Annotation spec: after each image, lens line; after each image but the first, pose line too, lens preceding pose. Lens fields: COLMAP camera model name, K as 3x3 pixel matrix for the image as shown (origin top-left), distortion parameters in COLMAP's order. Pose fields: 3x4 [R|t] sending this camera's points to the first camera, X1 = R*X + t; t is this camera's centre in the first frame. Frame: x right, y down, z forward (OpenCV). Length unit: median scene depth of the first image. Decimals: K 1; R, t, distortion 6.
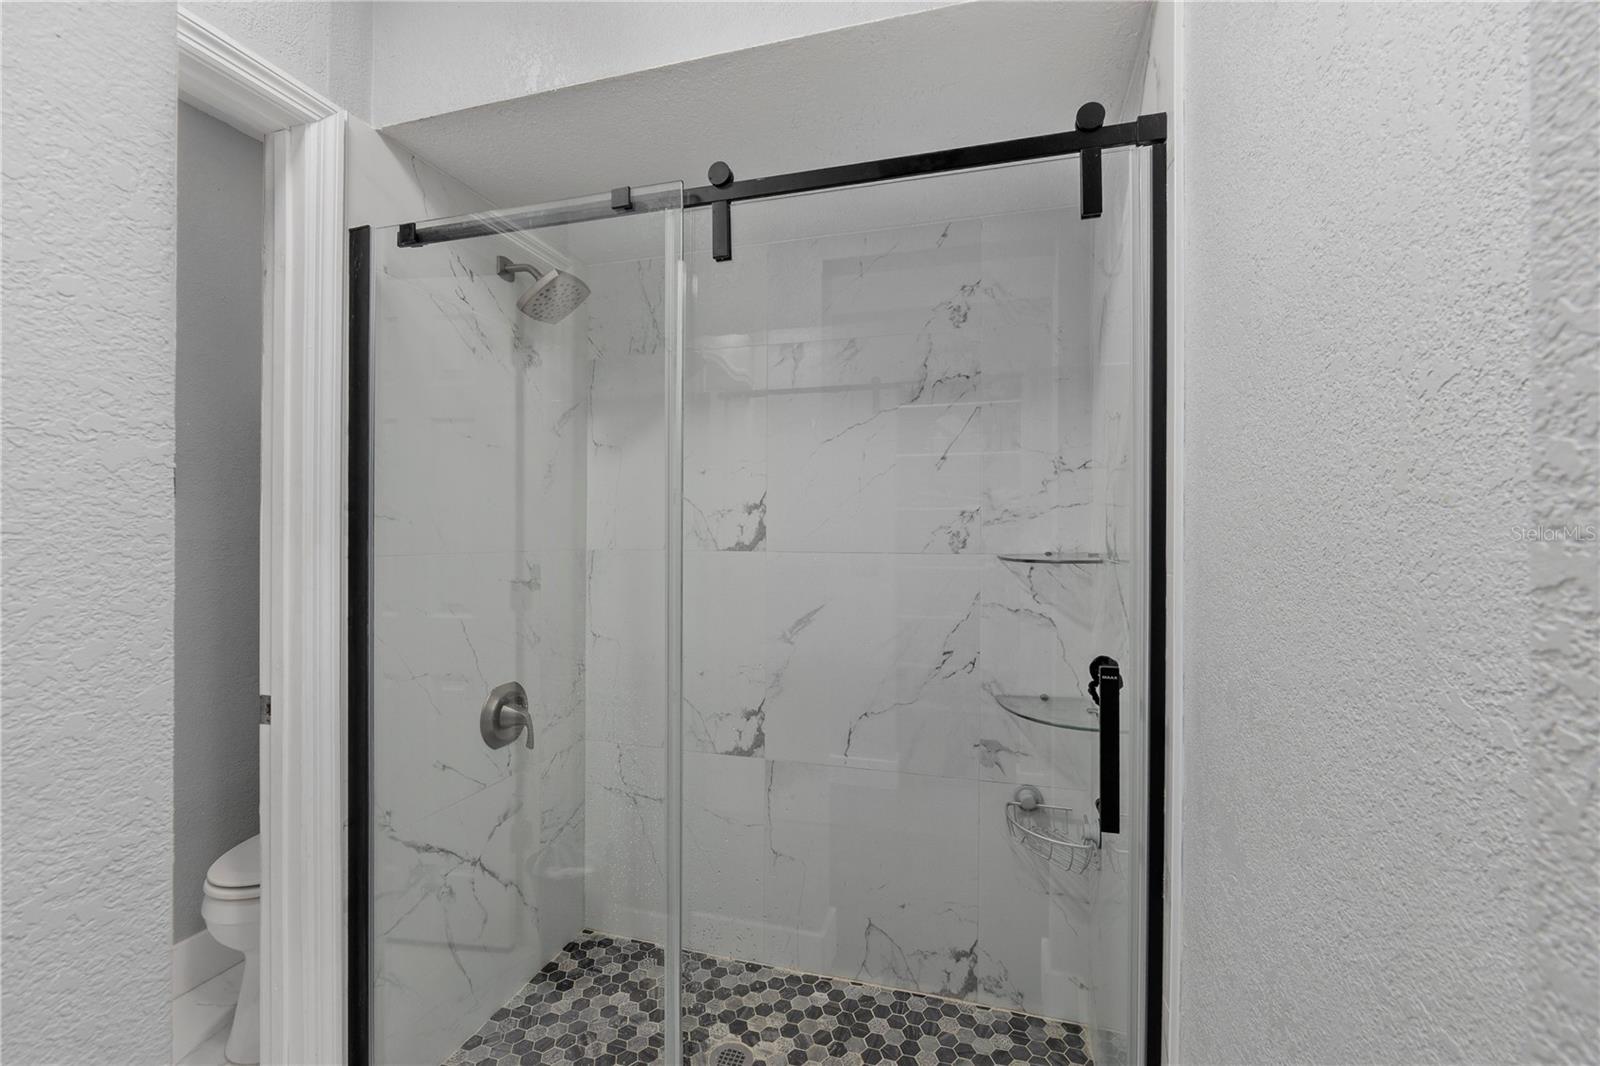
lens RADIAL K [[670.5, 0, 804.9], [0, 670.5, 535.5], [0, 0, 1]] dist [-0.008985, -0.000469]
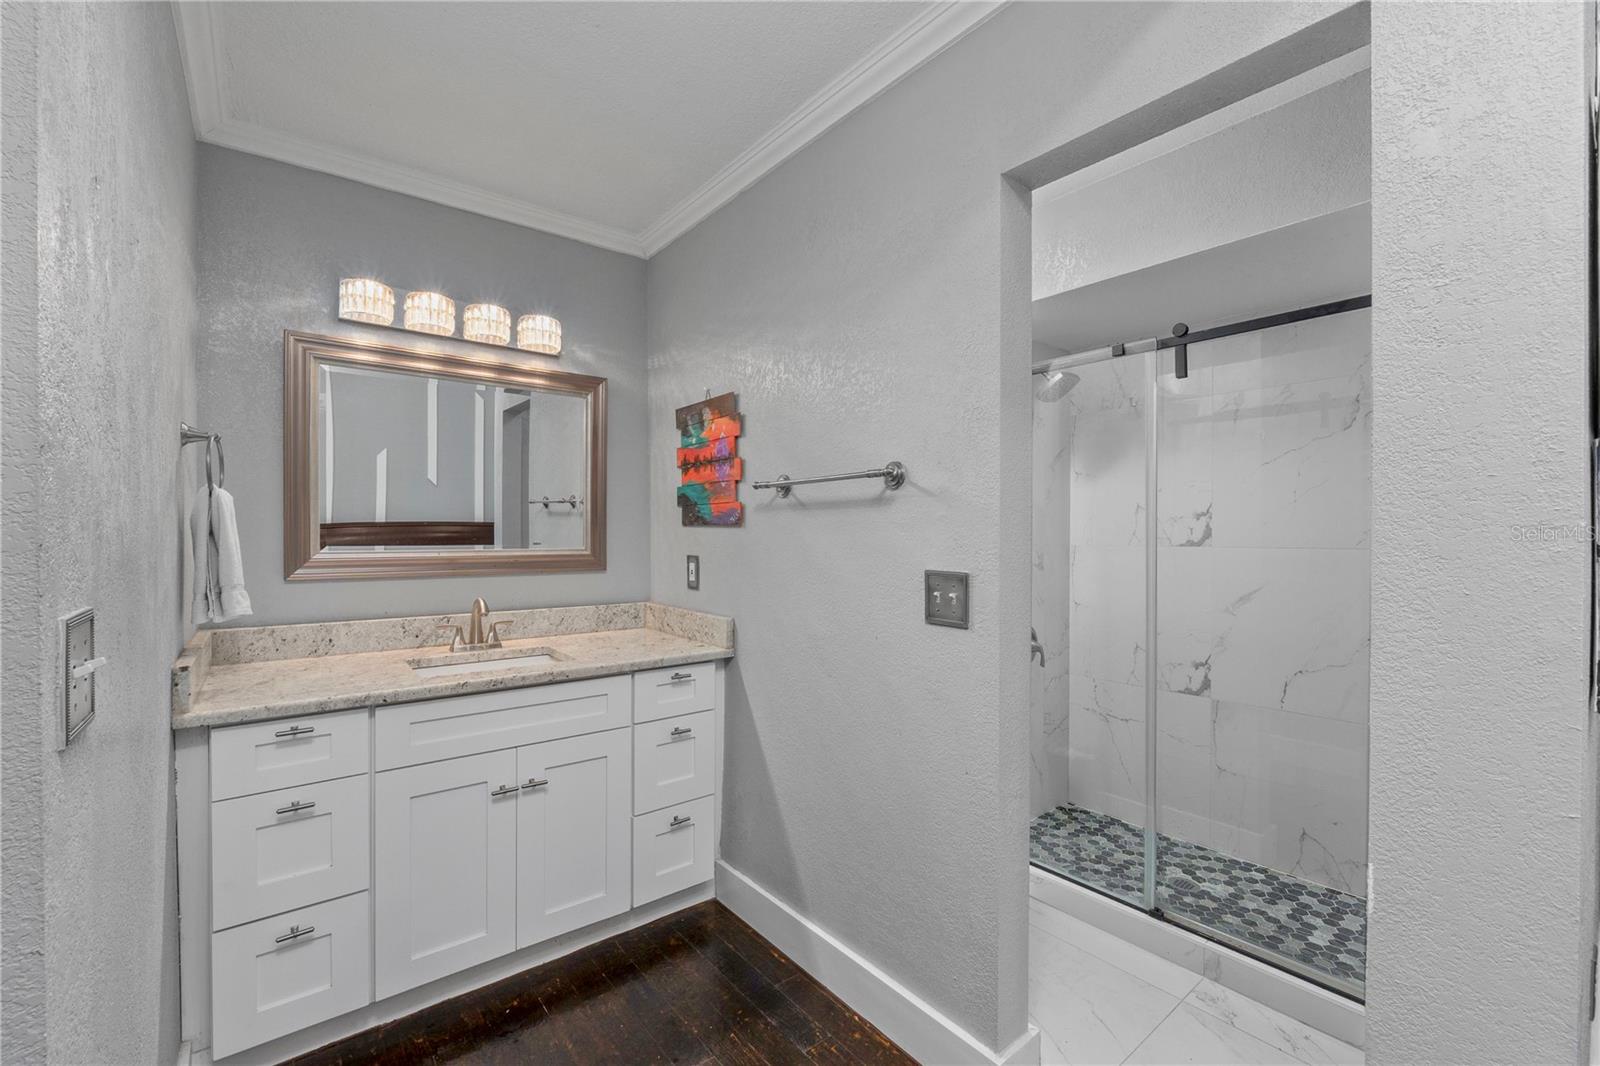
lens RADIAL K [[670.5, 0, 800.7], [0, 670.5, 539.6], [0, 0, 1]] dist [-0.008985, -0.000469]
pose [[0.819135, -0.000711, -0.573600, 0.038572], [0.005194, 0.999967, 0.006178, -0.004155], [0.573577, -0.008040, 0.819112, -0.628762]]
